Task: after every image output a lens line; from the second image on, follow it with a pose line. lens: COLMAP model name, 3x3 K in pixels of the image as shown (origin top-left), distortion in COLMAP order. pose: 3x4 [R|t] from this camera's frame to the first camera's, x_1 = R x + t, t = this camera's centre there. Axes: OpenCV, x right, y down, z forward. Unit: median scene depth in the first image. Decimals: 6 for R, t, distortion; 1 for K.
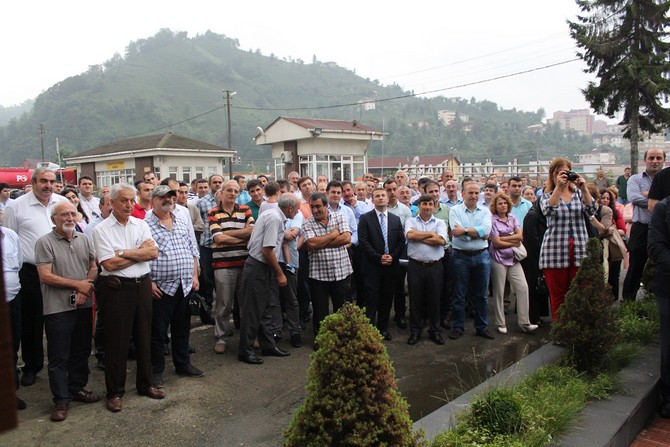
lens RADIAL K [[555.6, 0, 357.4], [0, 555.6, 207.0], [0, 0, 1]] dist [-0.147294, 0.130749]
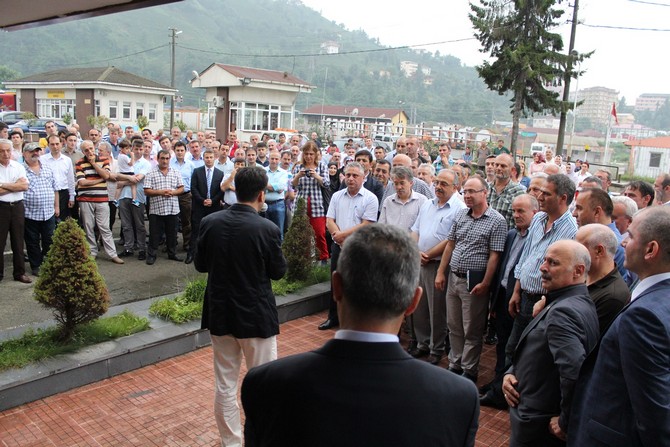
lens RADIAL K [[555.6, 0, 351.5], [0, 555.6, 206.5], [0, 0, 1]] dist [-0.147294, 0.130749]
pose [[0.994303, 0.075018, 0.075723, 0.060725], [-0.082030, 0.992169, 0.094189, -0.011006], [-0.068064, -0.099864, 0.992670, -0.079190]]
